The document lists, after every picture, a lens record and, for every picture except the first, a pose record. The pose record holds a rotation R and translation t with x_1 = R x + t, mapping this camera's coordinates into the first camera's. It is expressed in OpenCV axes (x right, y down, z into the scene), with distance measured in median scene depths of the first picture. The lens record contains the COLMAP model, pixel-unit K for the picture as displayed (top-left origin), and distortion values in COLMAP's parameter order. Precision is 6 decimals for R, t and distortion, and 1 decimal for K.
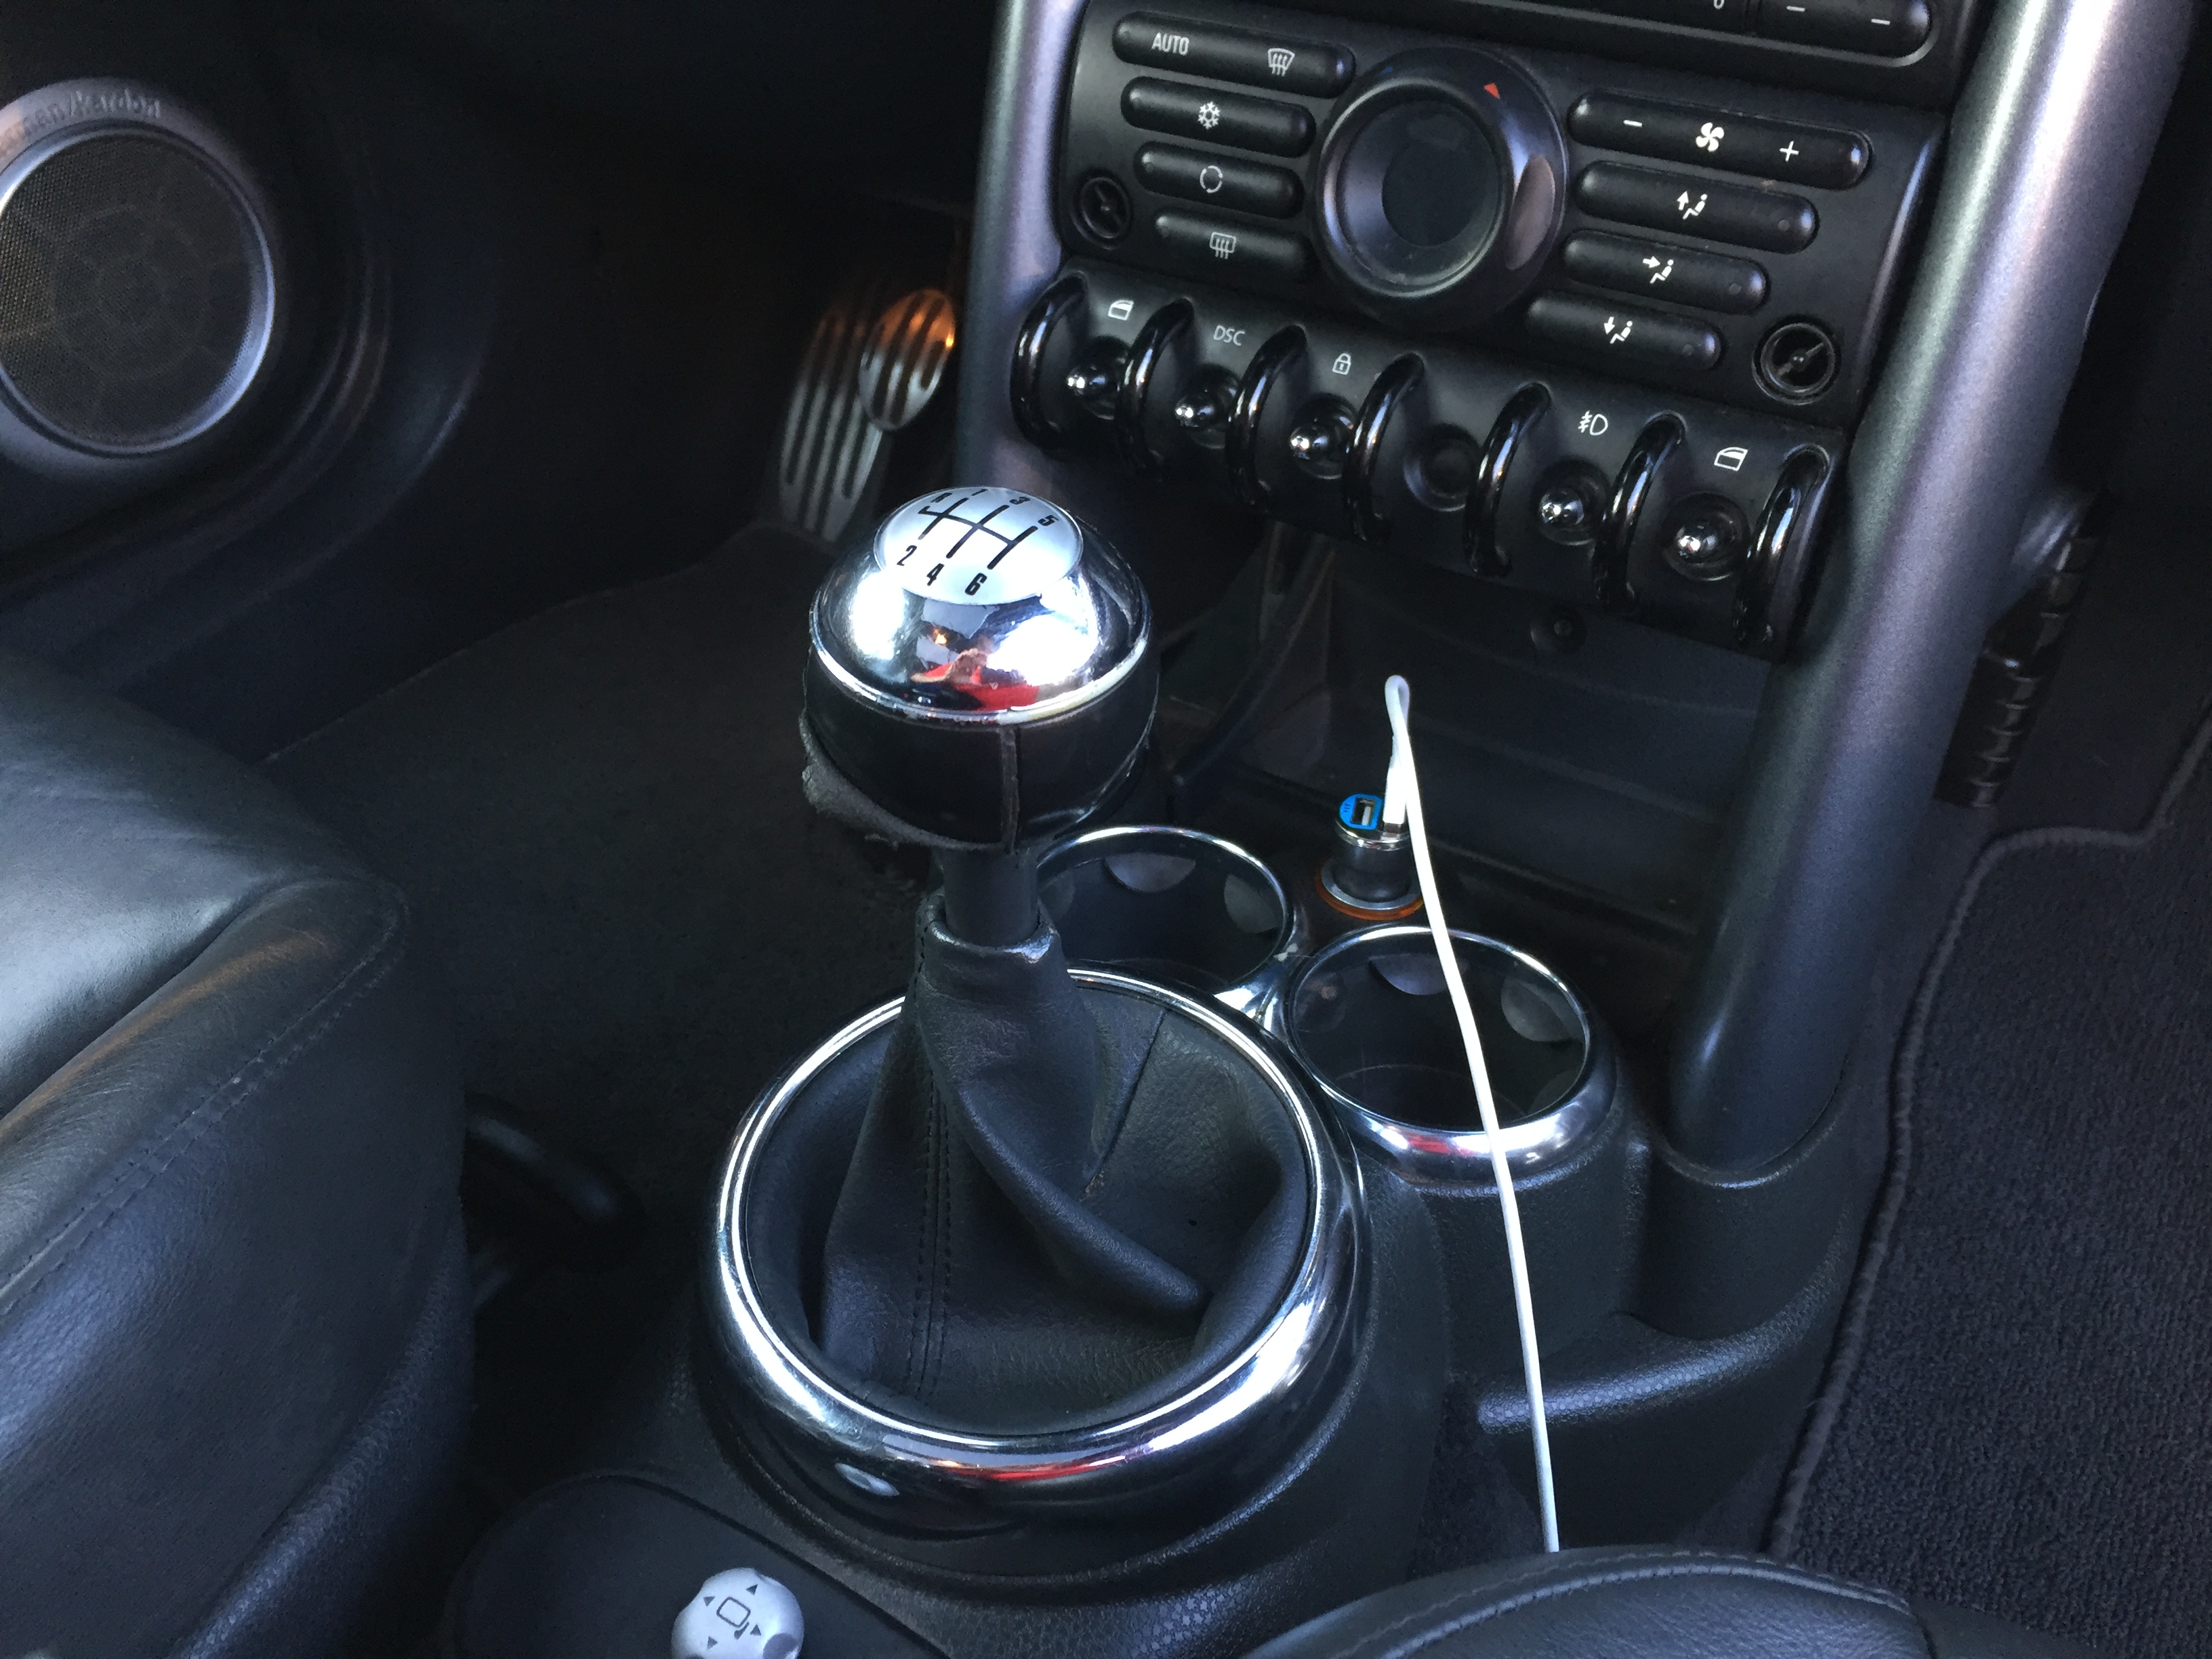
lens RADIAL K [[1919.0, 0, 1106.0], [0, 1919.0, 829.5], [0, 0, 1]] dist [0.059911, -0.082173]
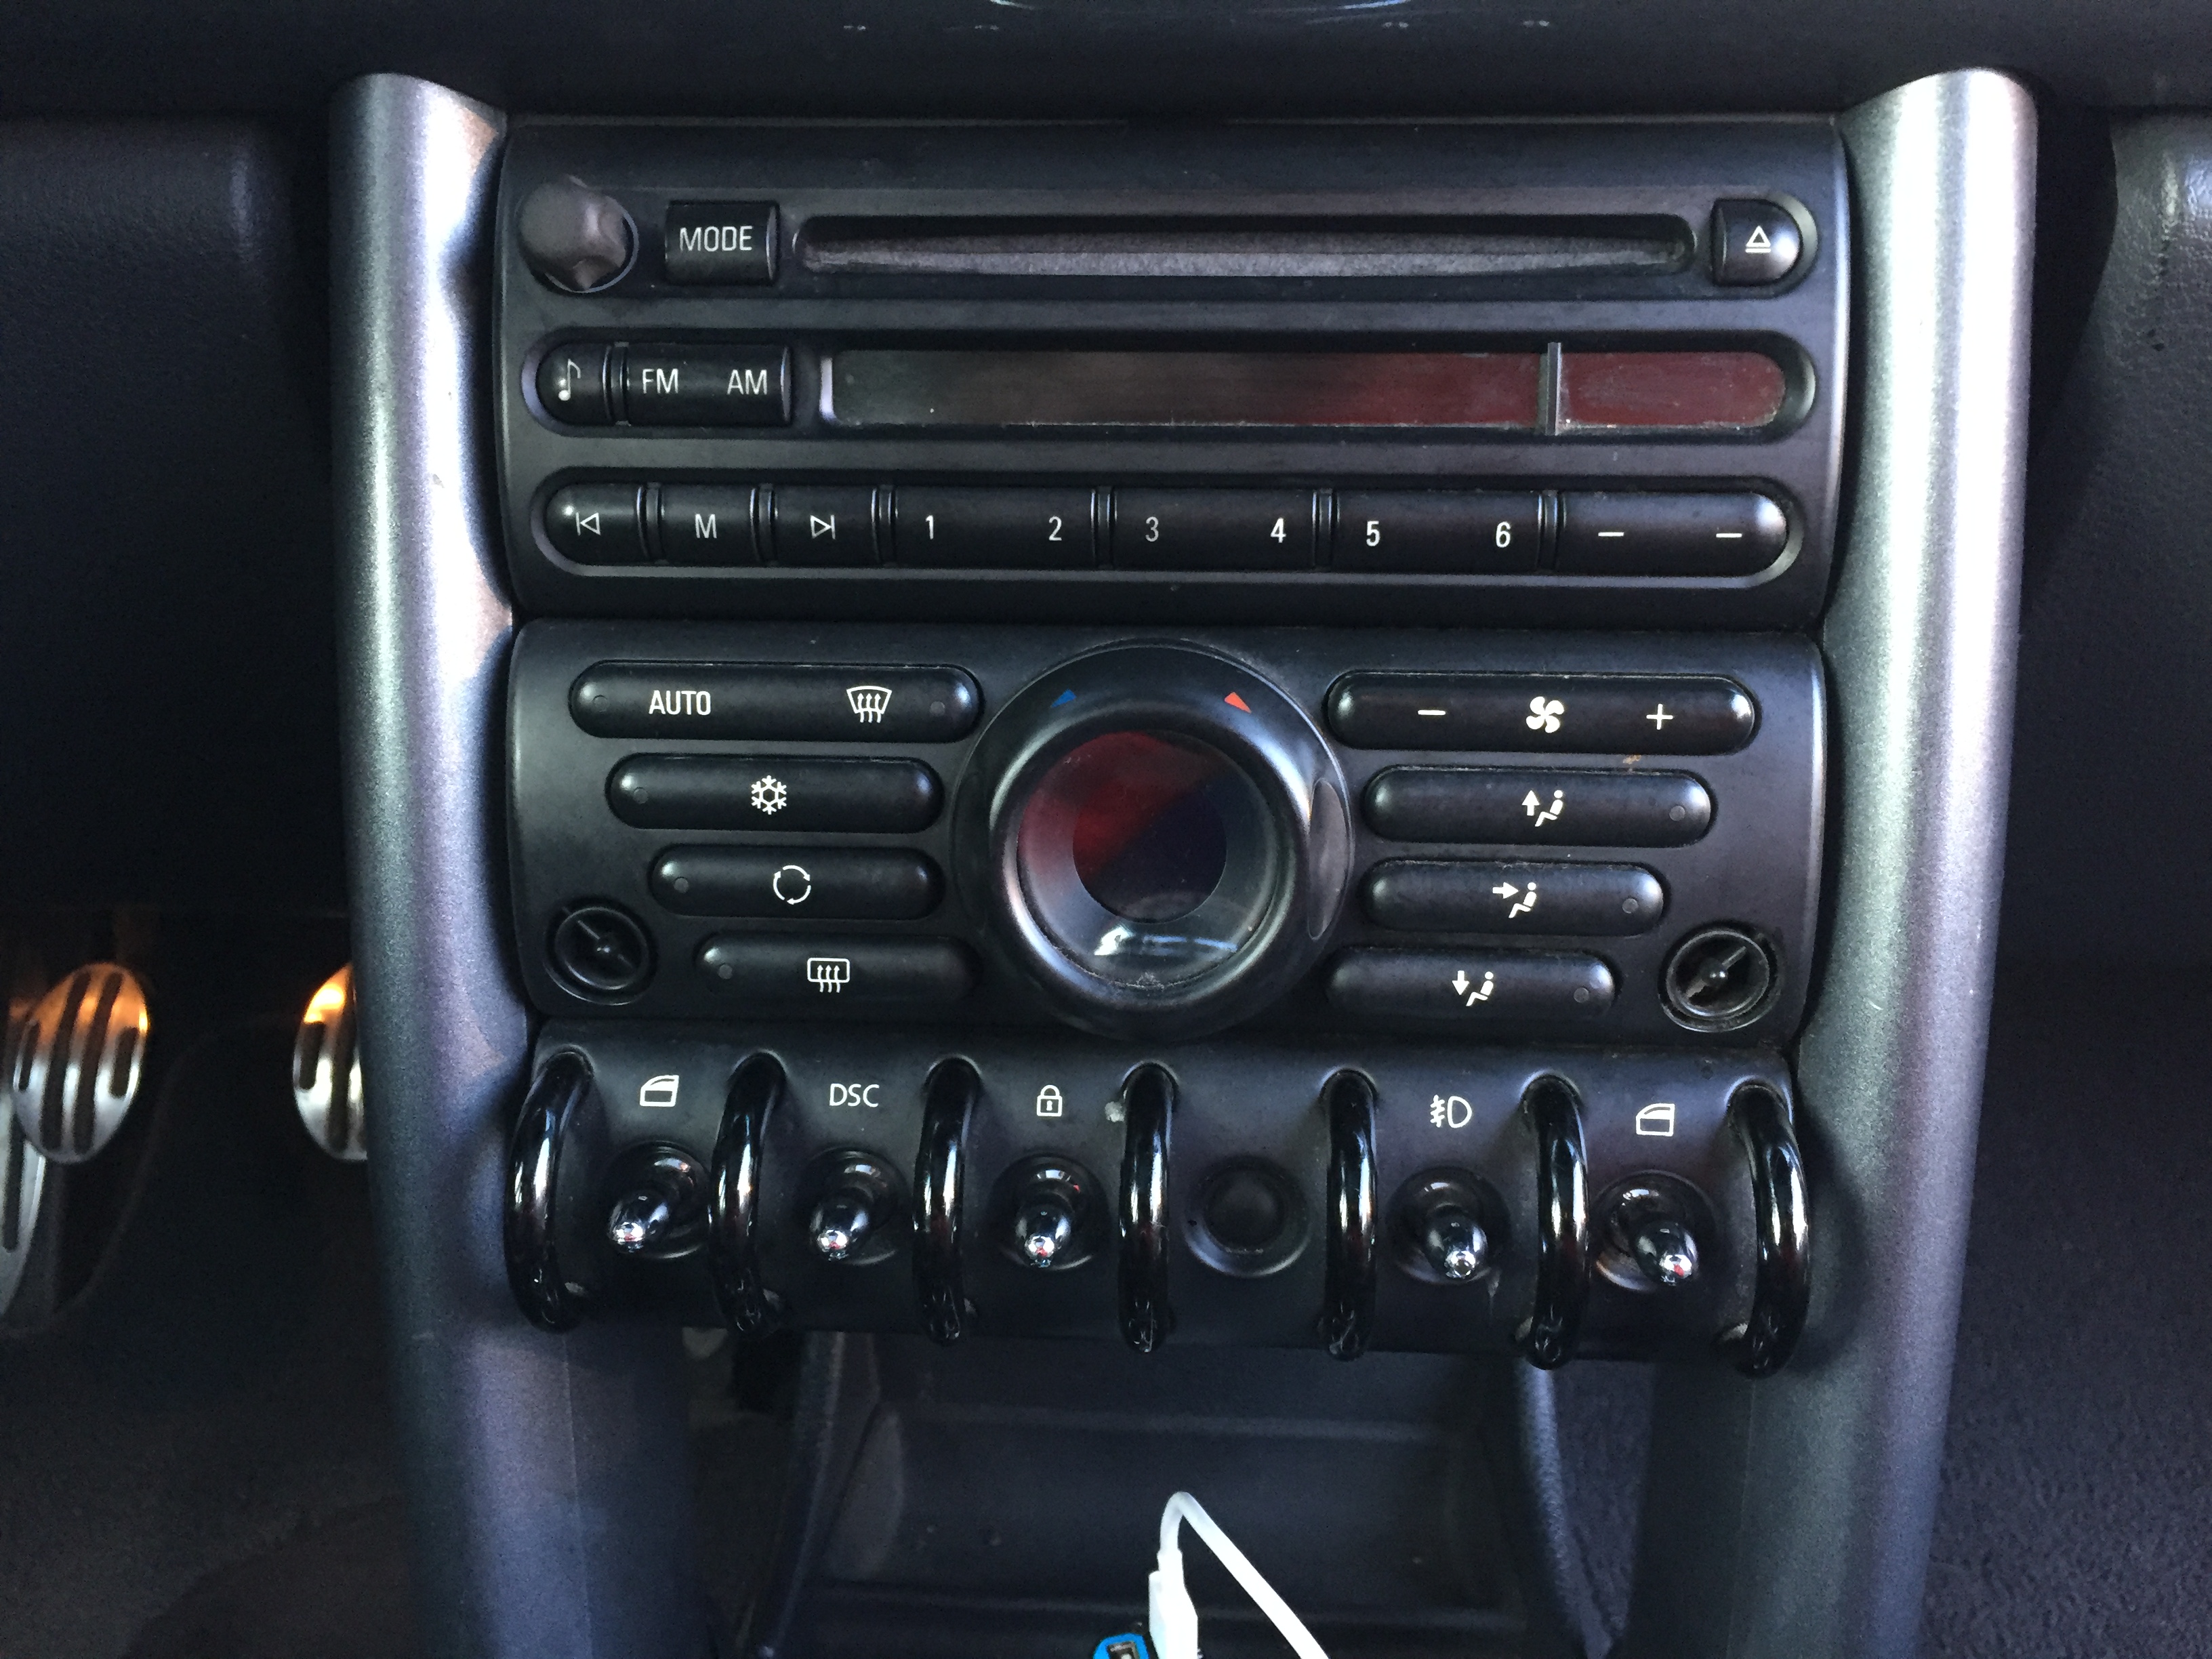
lens RADIAL K [[1919.0, 0, 1106.0], [0, 1919.0, 829.5], [0, 0, 1]] dist [0.059911, -0.082173]
pose [[0.883396, -0.208527, 0.419675, -0.119500], [0.295268, 0.943097, -0.152921, -0.227827], [-0.363906, 0.259007, 0.894700, 0.387943]]
